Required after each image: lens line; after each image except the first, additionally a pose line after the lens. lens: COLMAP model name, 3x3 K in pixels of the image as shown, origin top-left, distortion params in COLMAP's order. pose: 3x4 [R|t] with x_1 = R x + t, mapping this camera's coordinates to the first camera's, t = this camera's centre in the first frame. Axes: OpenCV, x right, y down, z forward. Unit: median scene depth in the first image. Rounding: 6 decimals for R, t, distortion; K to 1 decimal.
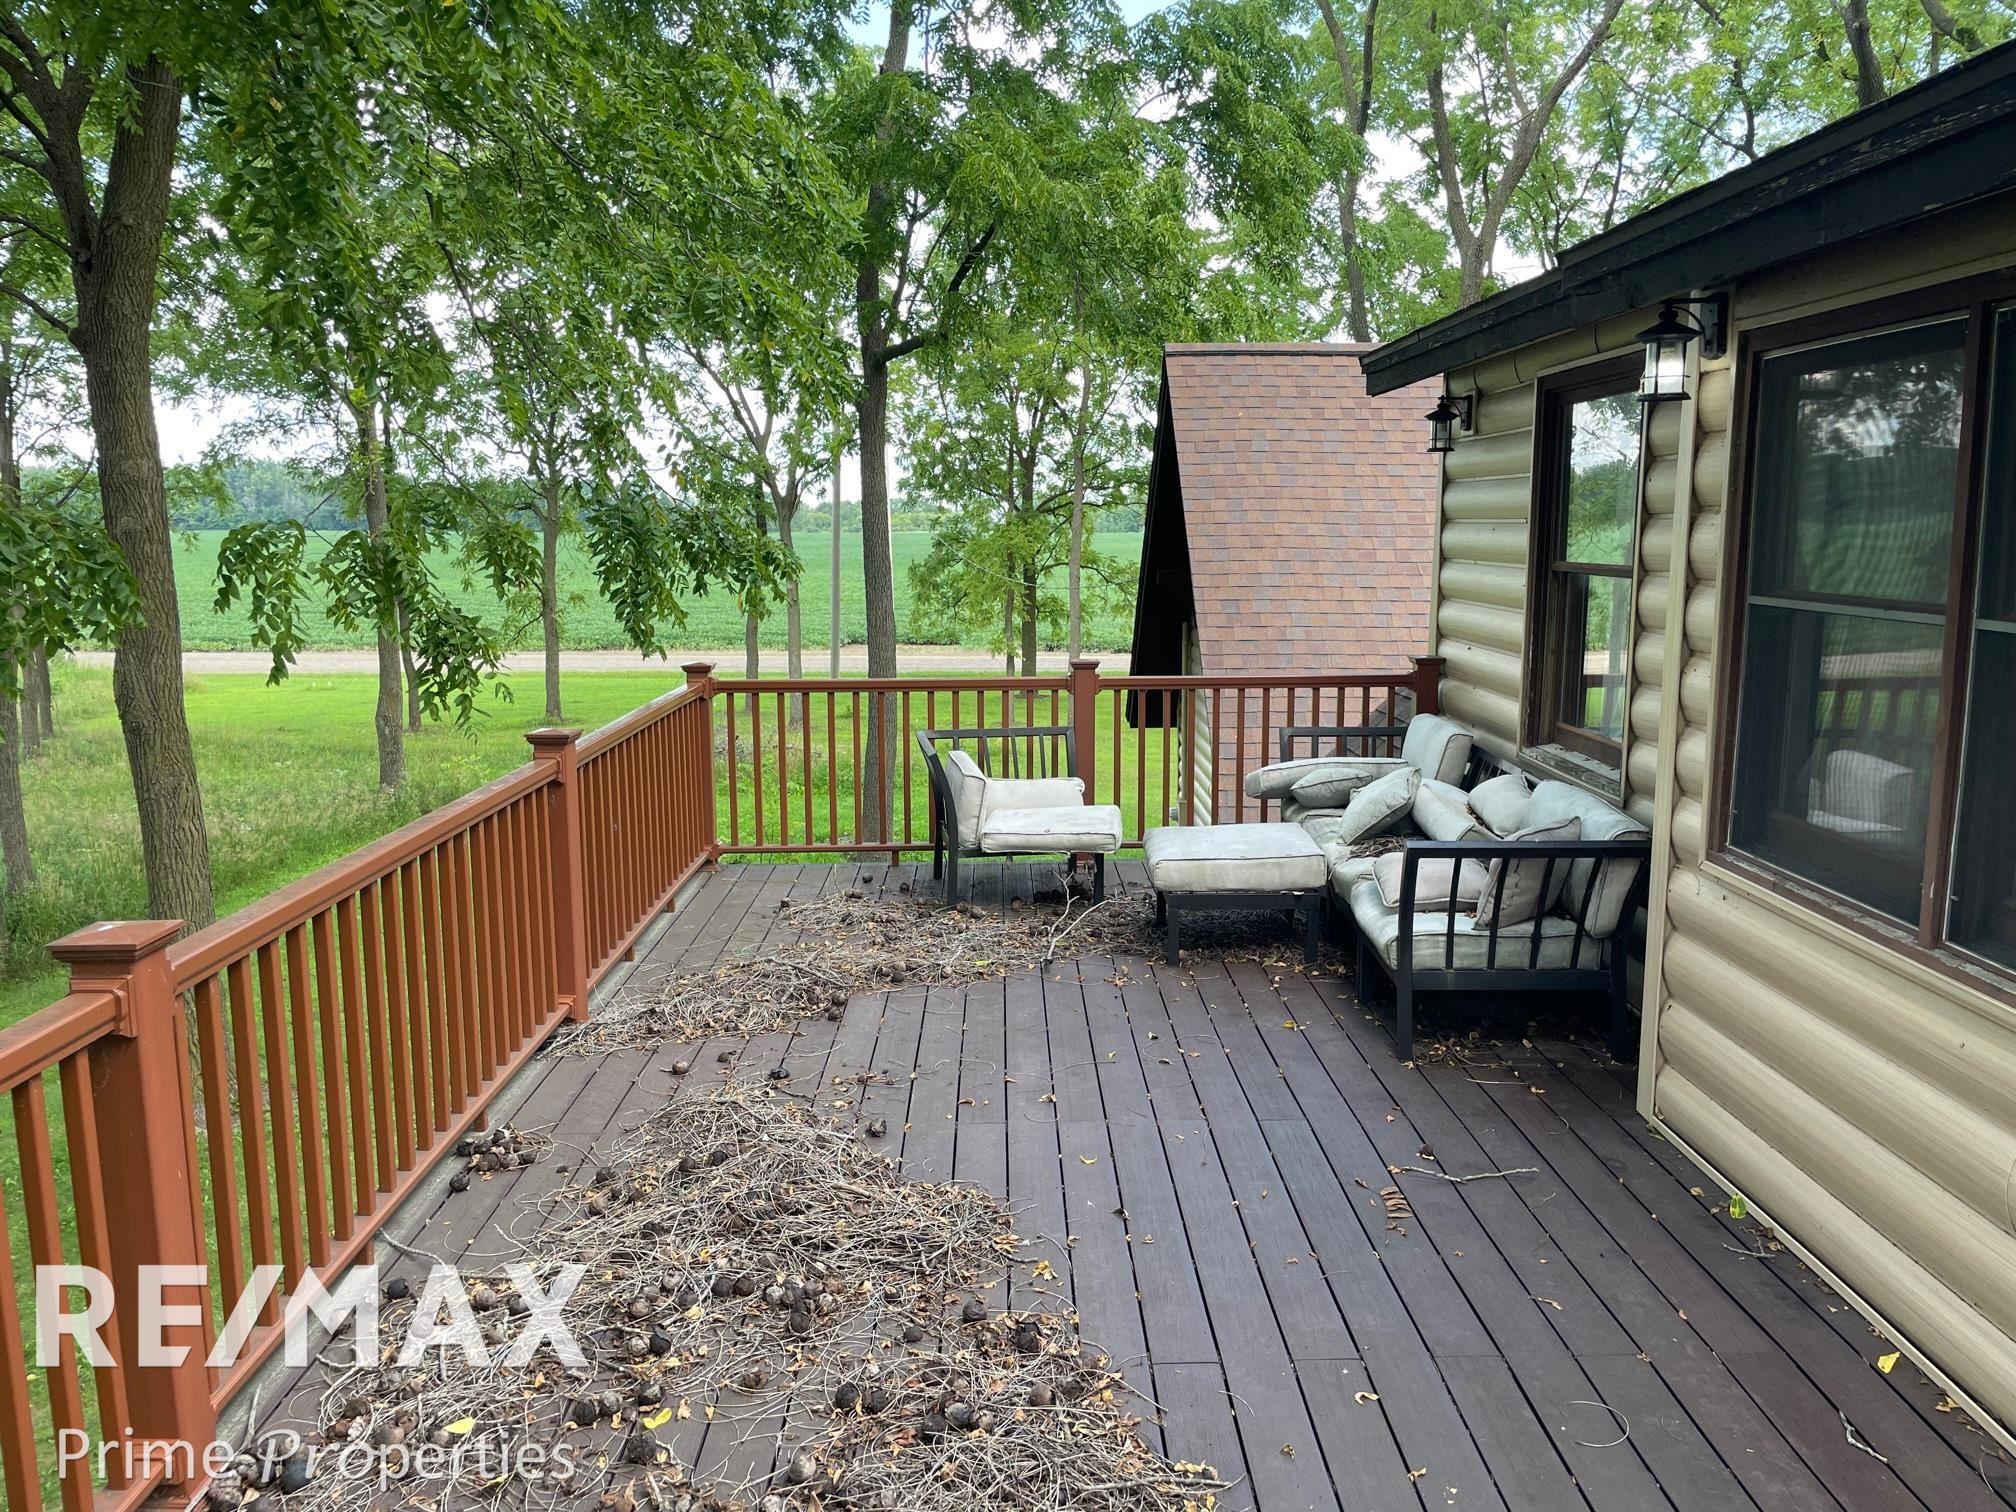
lens RADIAL K [[1526.6, 0, 1008.0], [0, 1526.6, 756.0], [0, 0, 1]] dist [0.000176, -0.003010]
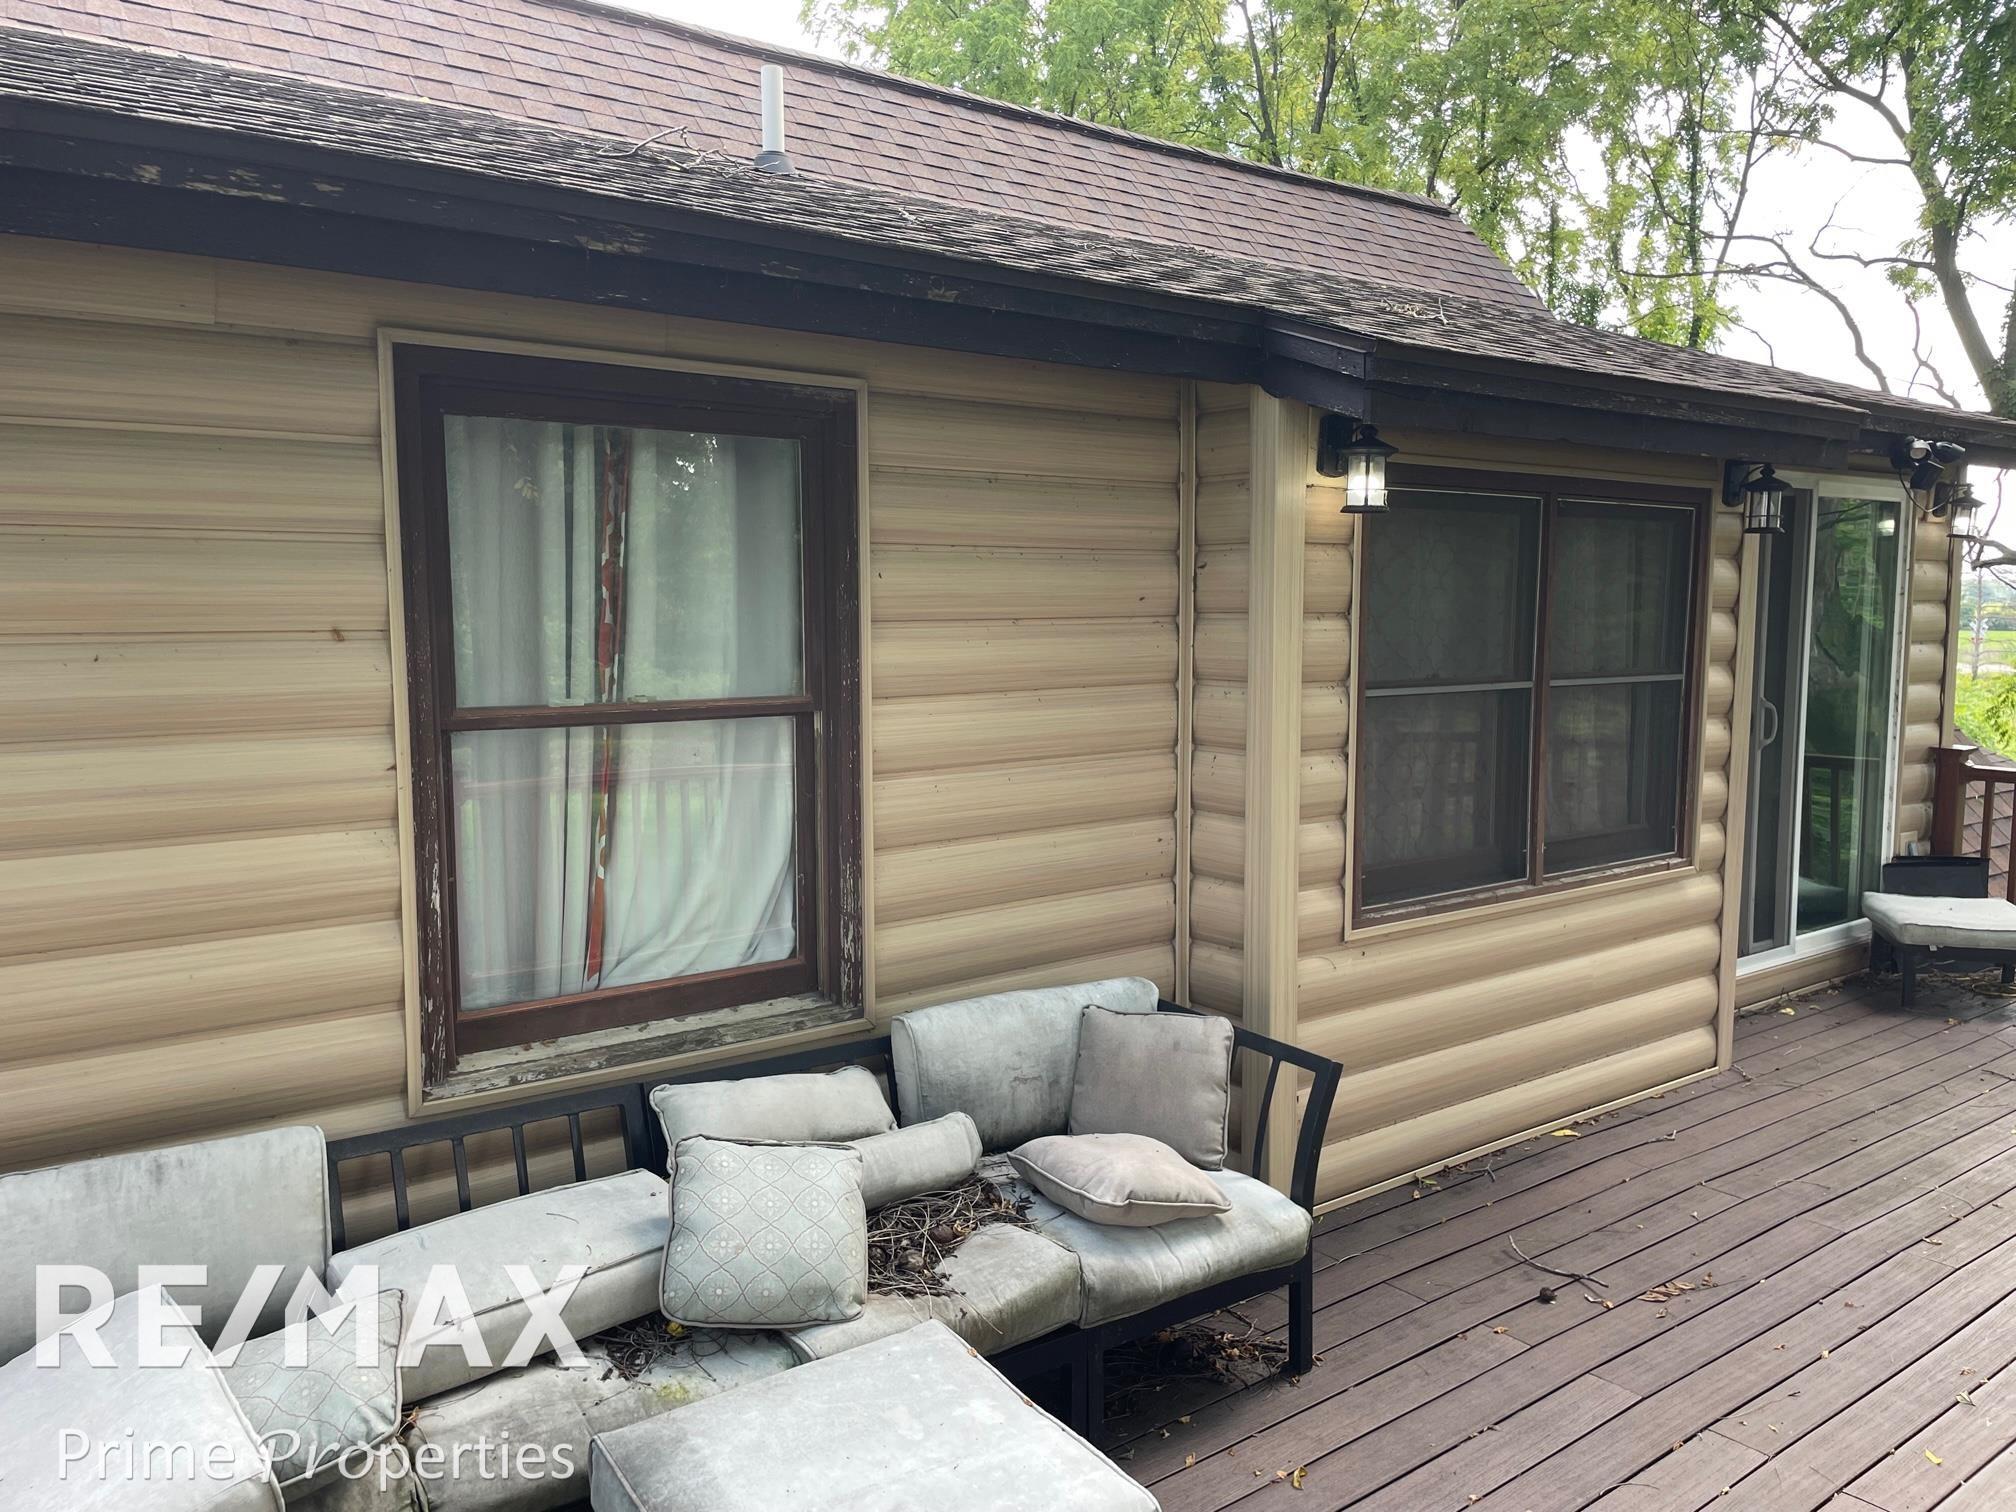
lens RADIAL K [[1526.6, 0, 1008.0], [0, 1526.6, 756.0], [0, 0, 1]] dist [0.000176, -0.003010]
pose [[-0.594822, -0.080555, 0.799811, -0.037881], [0.122852, 0.974169, 0.189481, -0.042315], [-0.794415, 0.210966, -0.569560, 0.260009]]
